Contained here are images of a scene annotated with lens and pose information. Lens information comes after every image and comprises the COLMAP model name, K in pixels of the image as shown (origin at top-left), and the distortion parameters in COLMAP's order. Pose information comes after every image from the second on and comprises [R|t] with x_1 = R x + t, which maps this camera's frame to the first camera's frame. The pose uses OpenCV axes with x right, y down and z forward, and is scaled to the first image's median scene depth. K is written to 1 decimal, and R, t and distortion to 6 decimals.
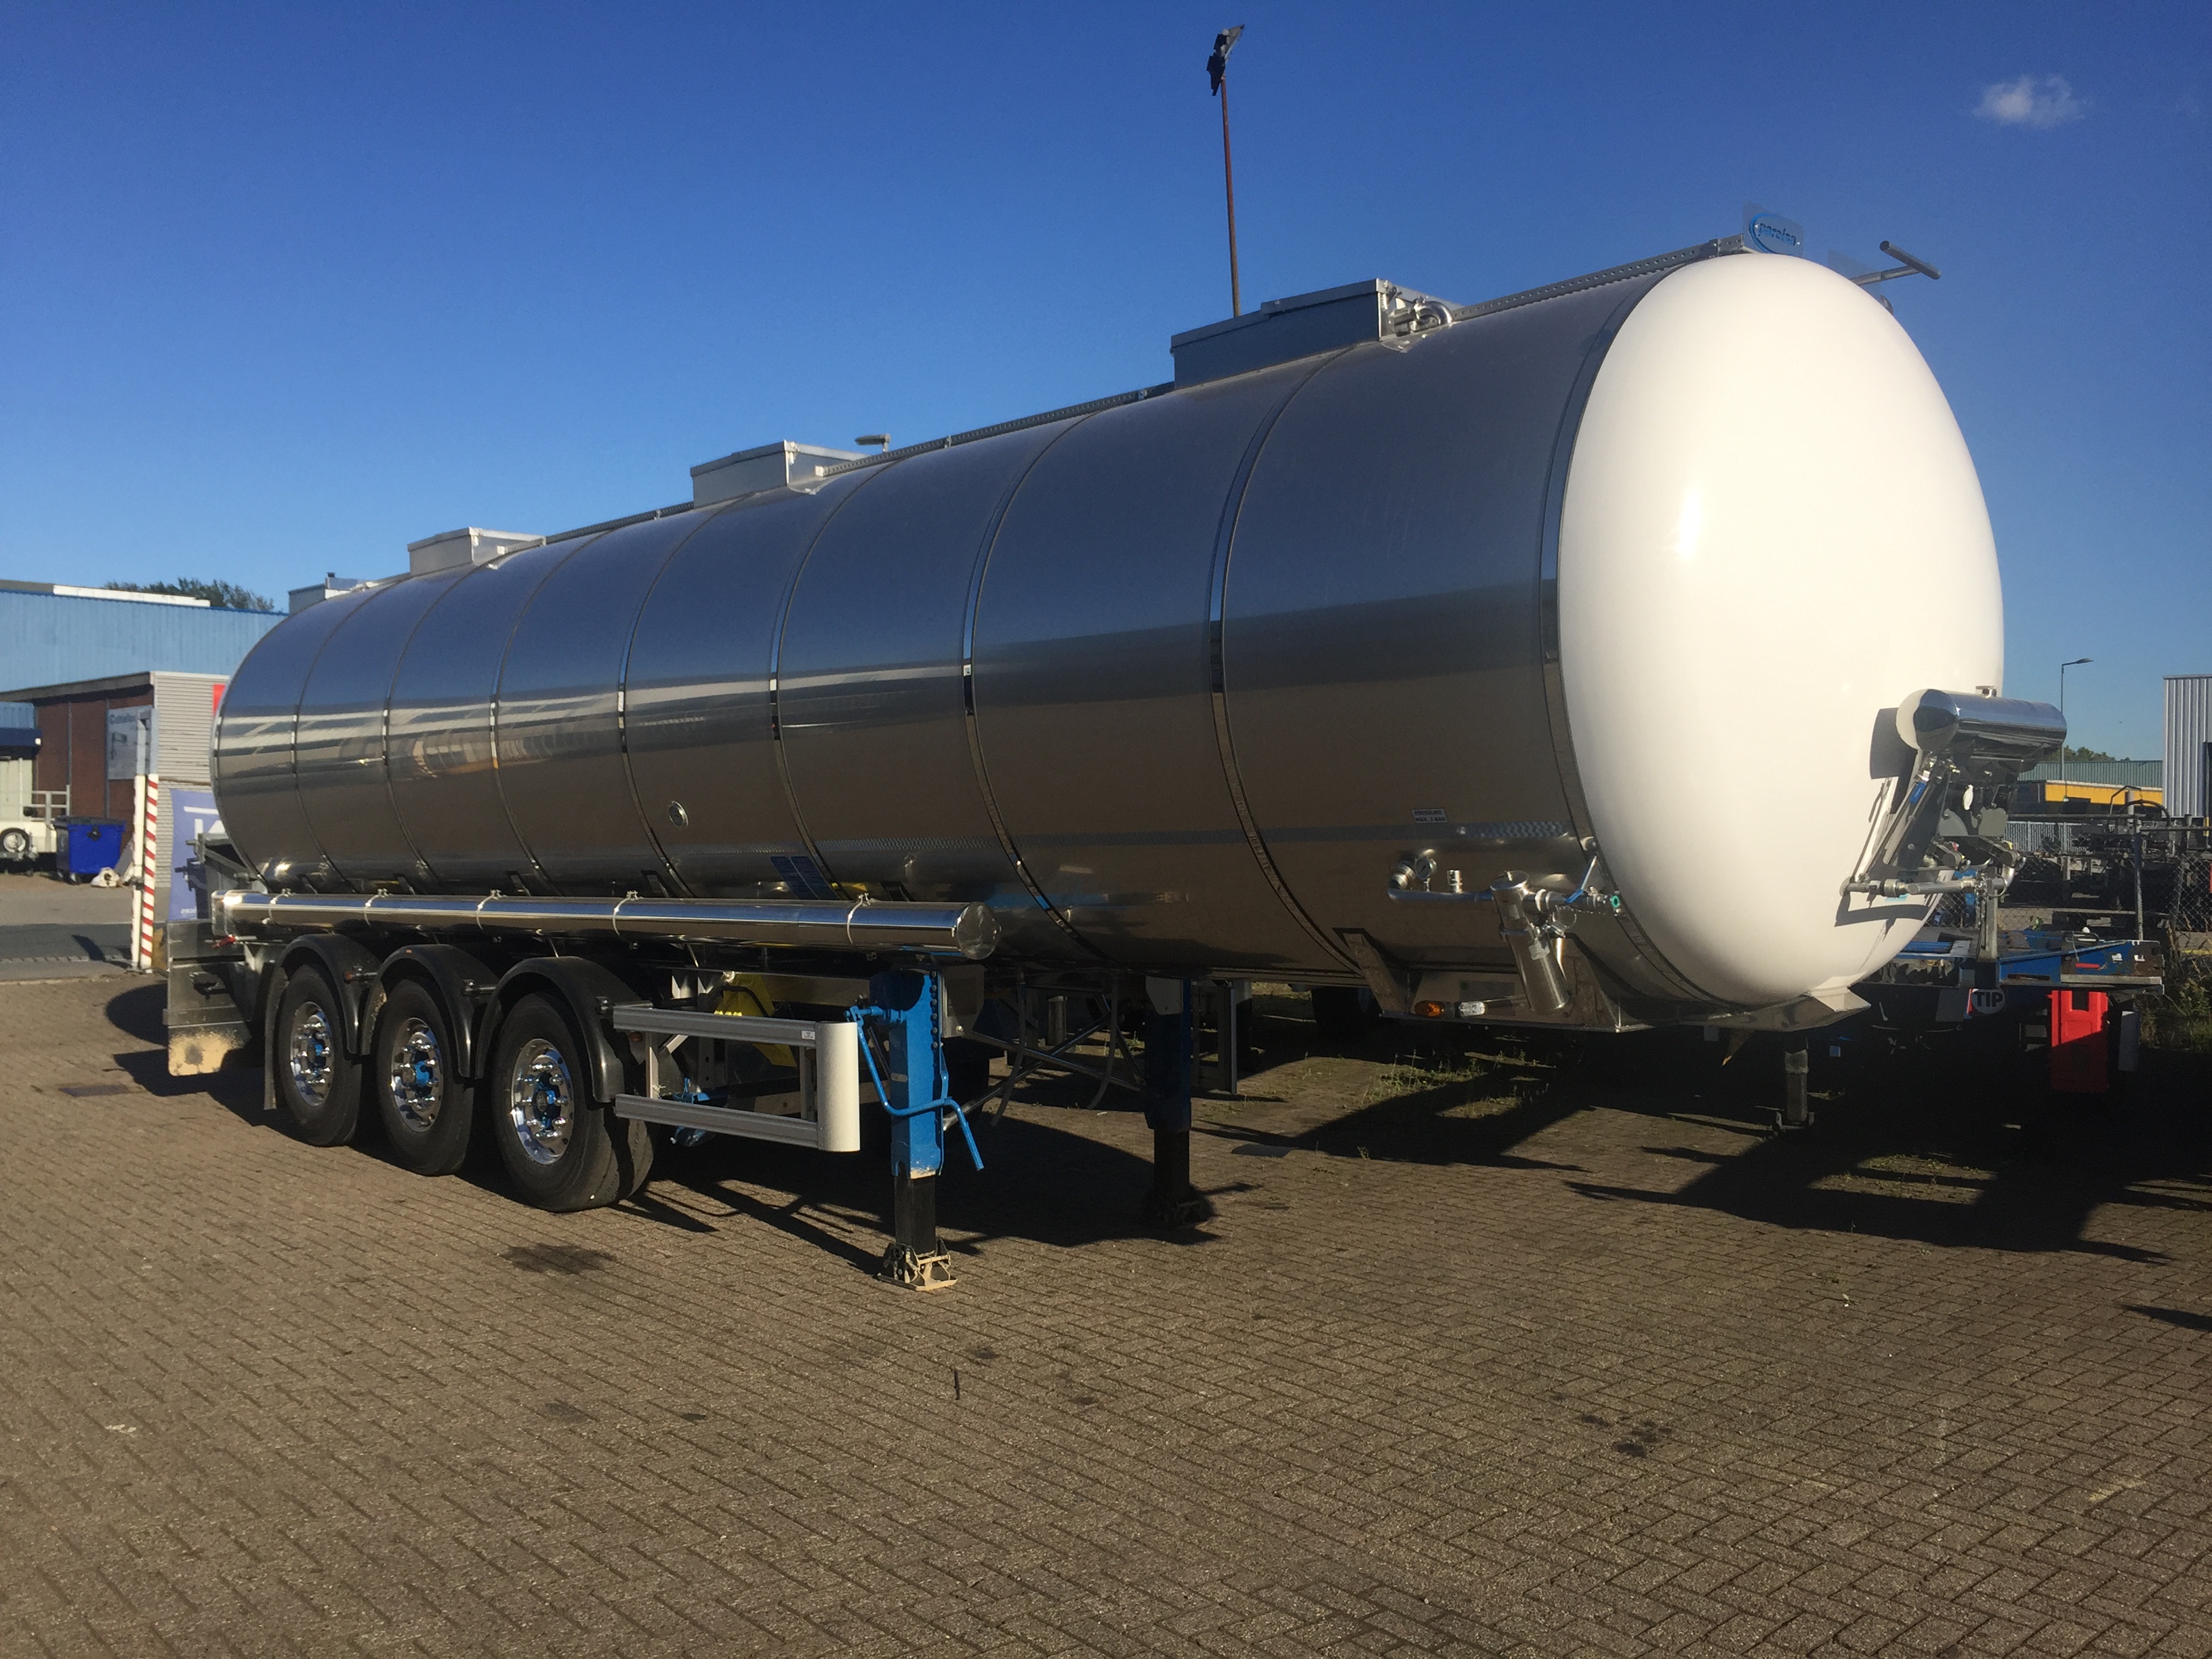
lens RADIAL K [[1893.6, 0, 1100.2], [0, 1893.6, 815.1], [0, 0, 1]] dist [0.077345, -0.097415]
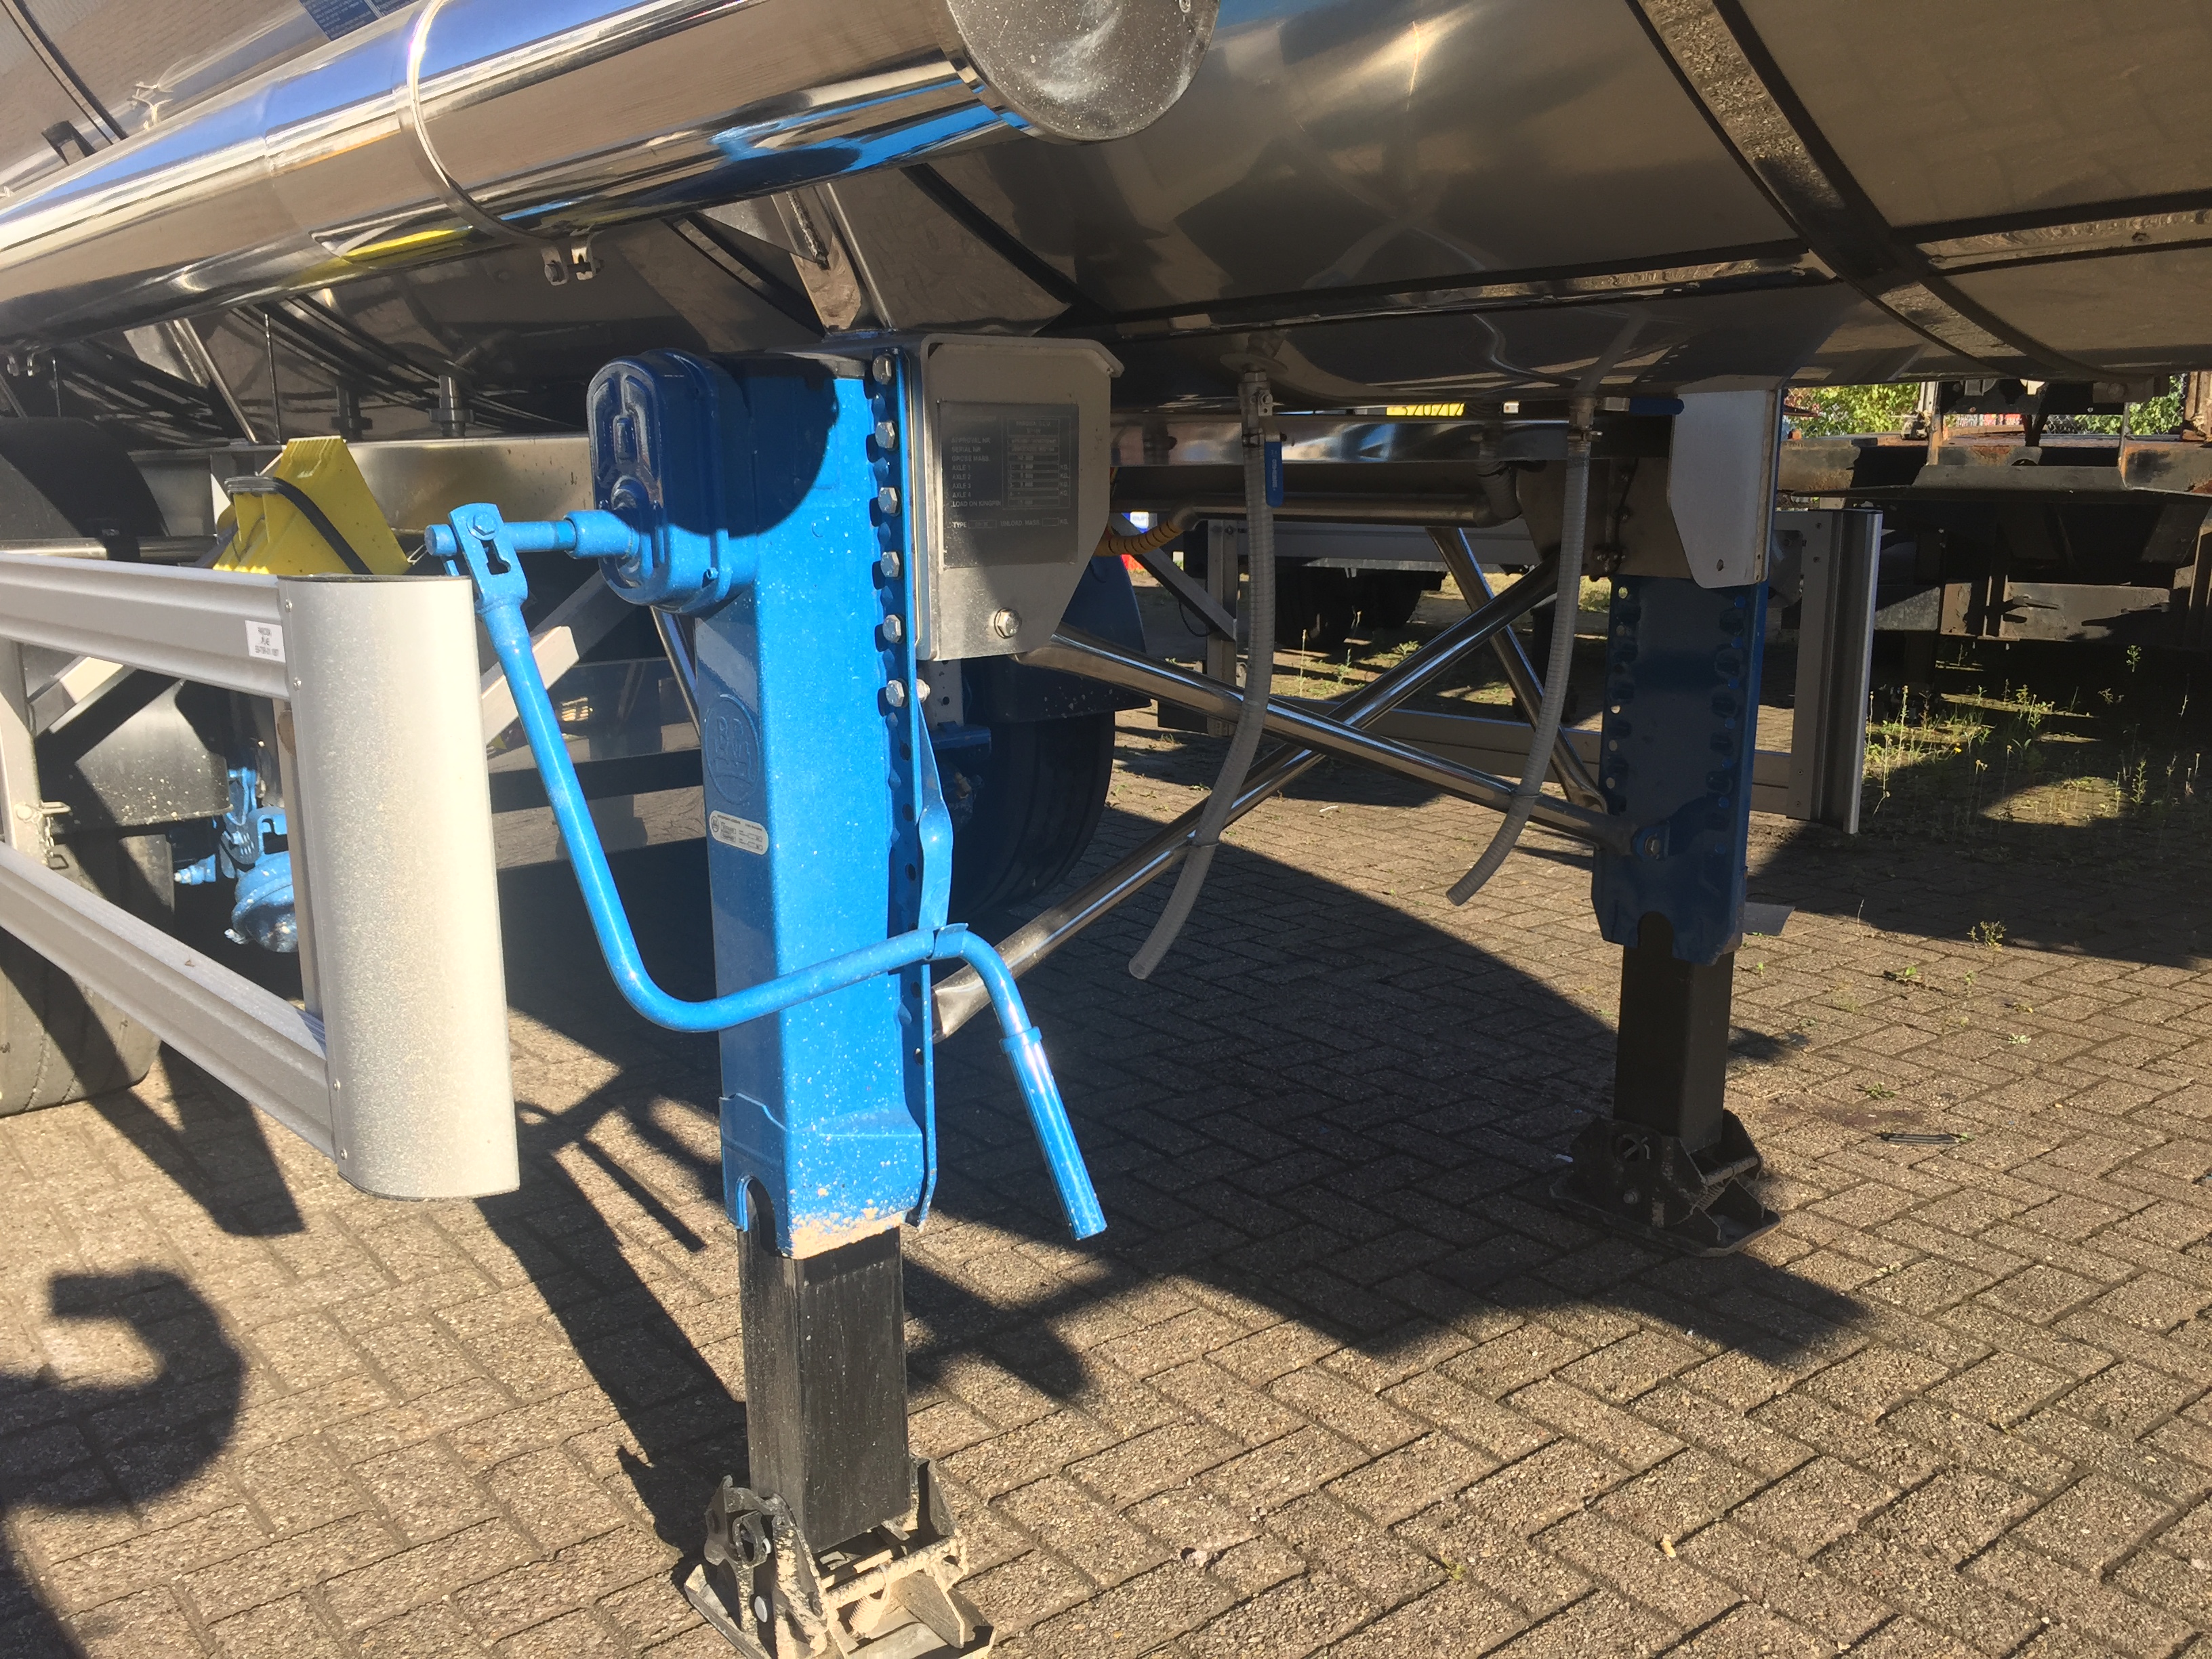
lens RADIAL K [[1893.6, 0, 1100.2], [0, 1893.6, 815.1], [0, 0, 1]] dist [0.077345, -0.097415]
pose [[0.998021, 0.016389, -0.060716, -0.049123], [-0.004340, 0.981094, 0.193485, 0.093142], [0.062739, -0.192839, 0.979223, 0.790237]]
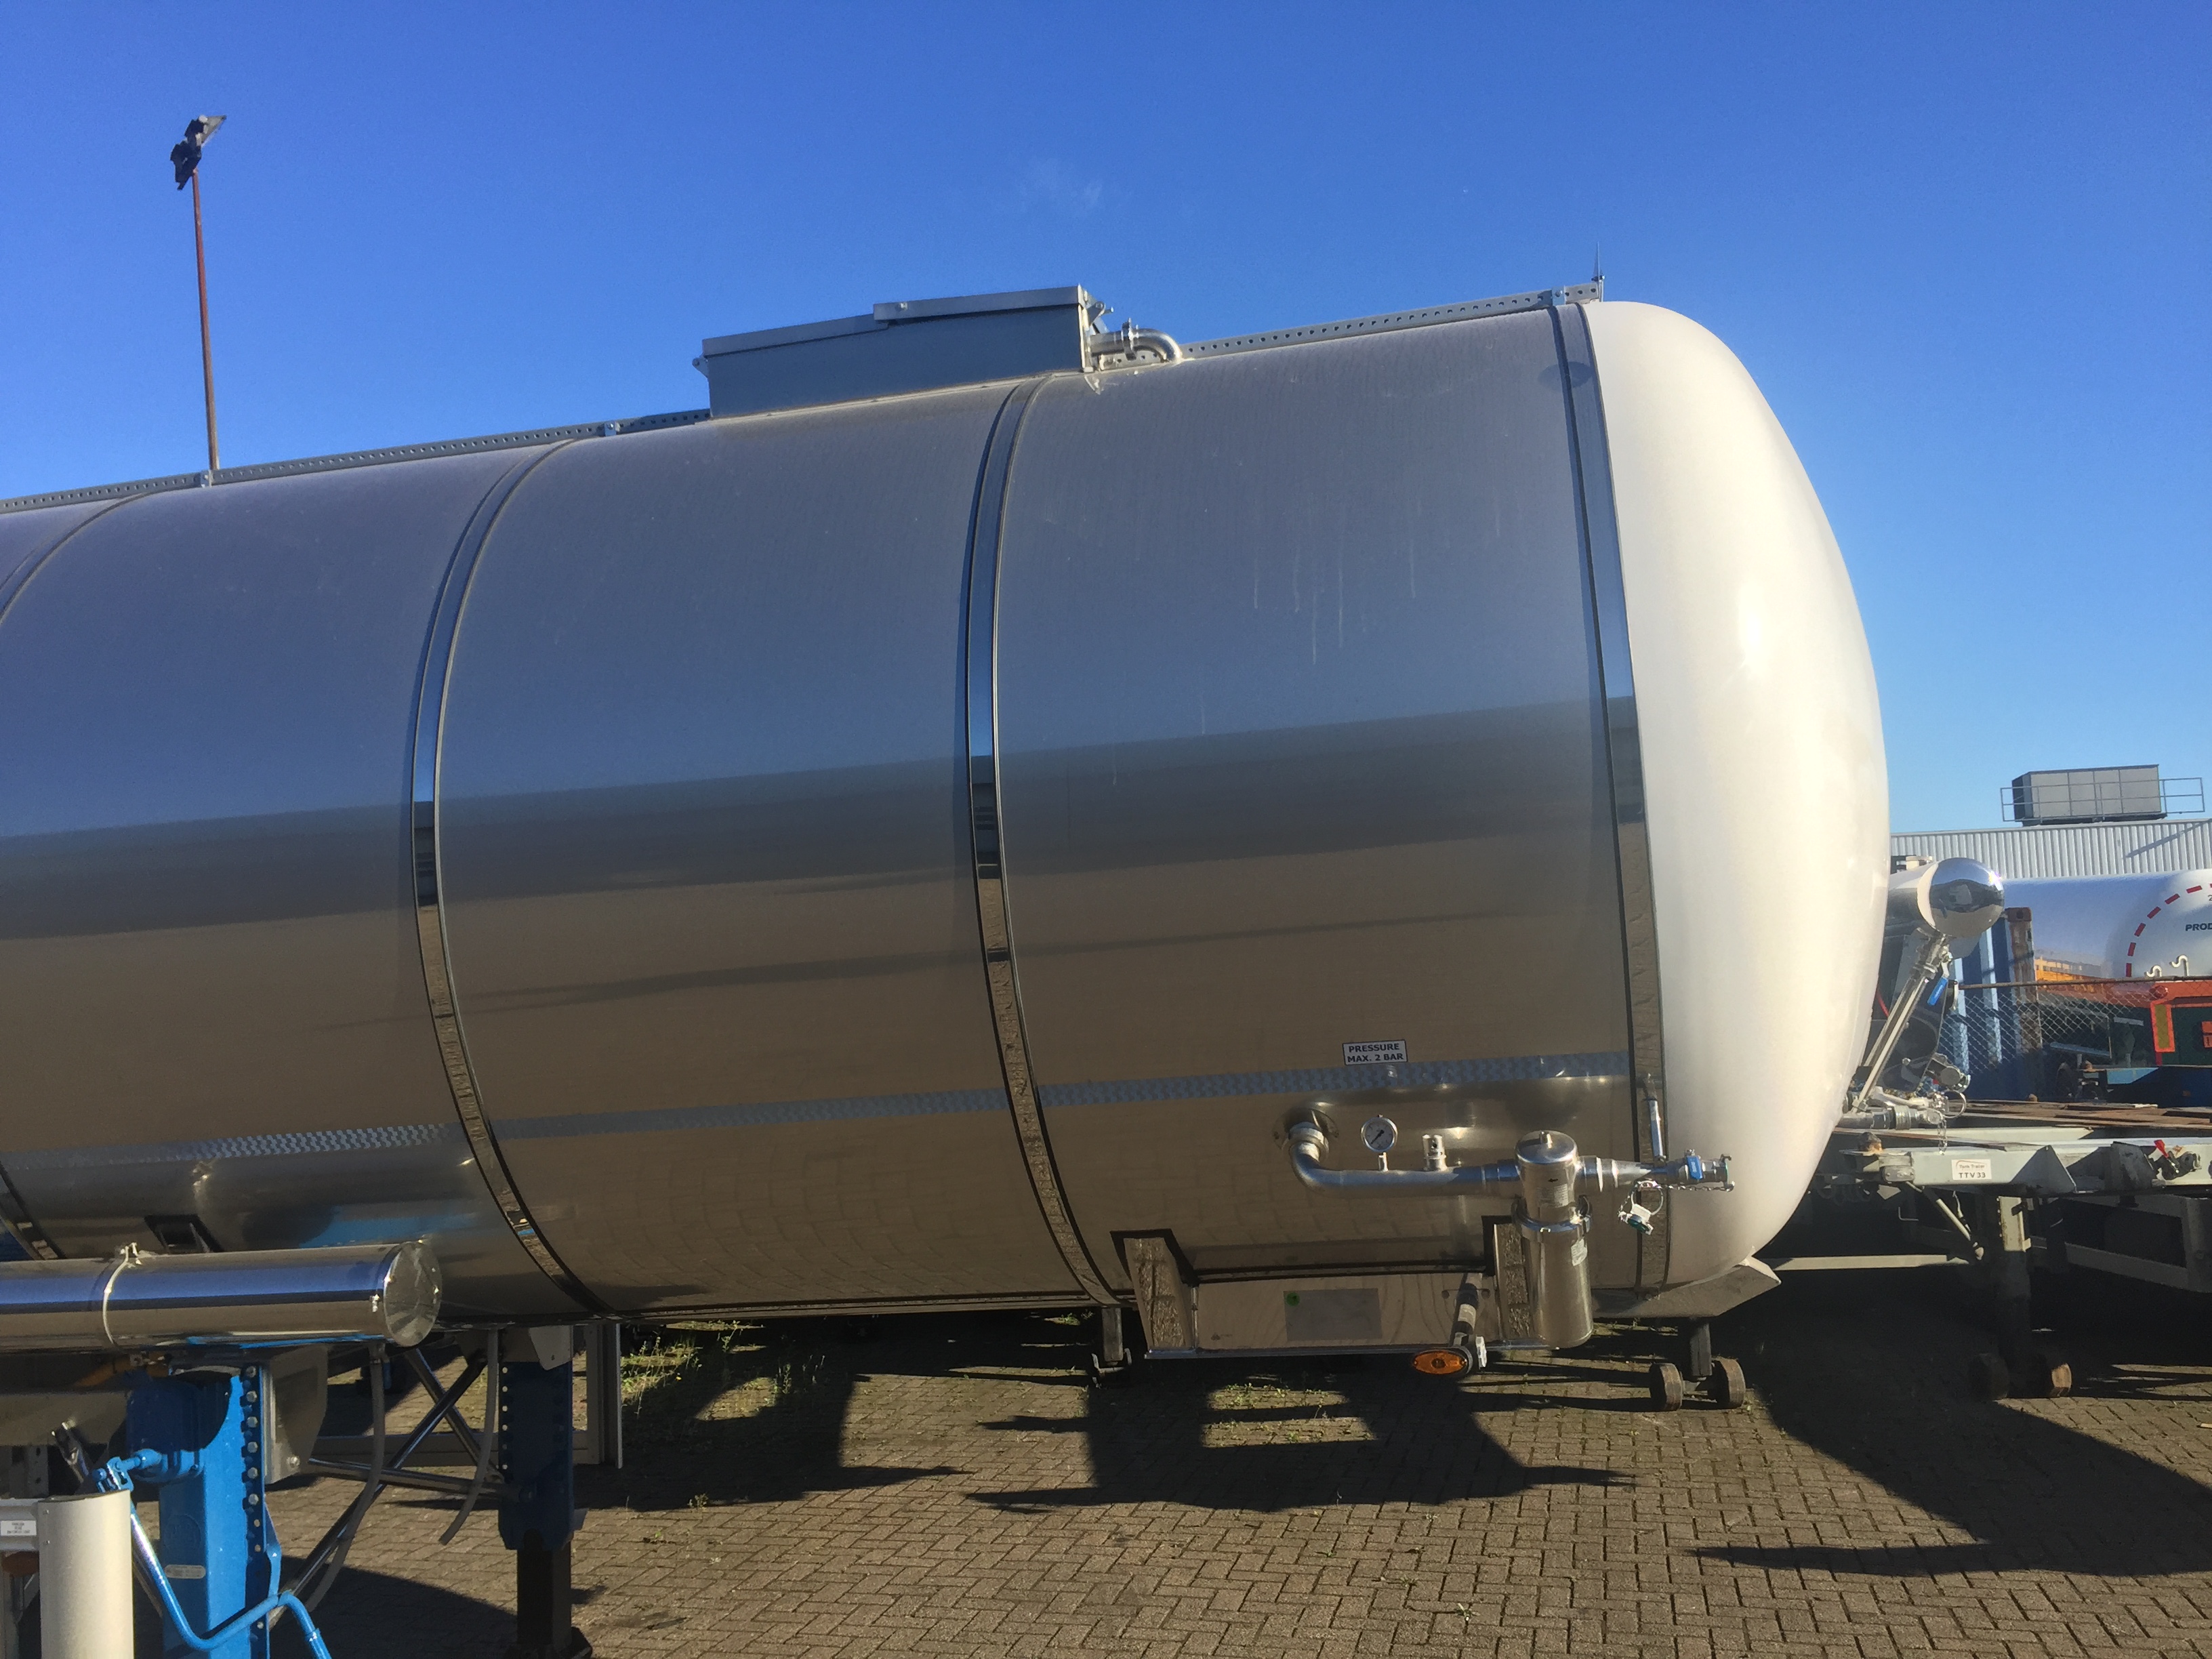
lens RADIAL K [[1893.6, 0, 1100.2], [0, 1893.6, 815.1], [0, 0, 1]] dist [0.077345, -0.097415]
pose [[0.840082, 0.014583, 0.542264, -0.192134], [0.044267, 0.994462, -0.095324, -0.017093], [-0.540651, 0.104084, 0.834783, 0.366402]]
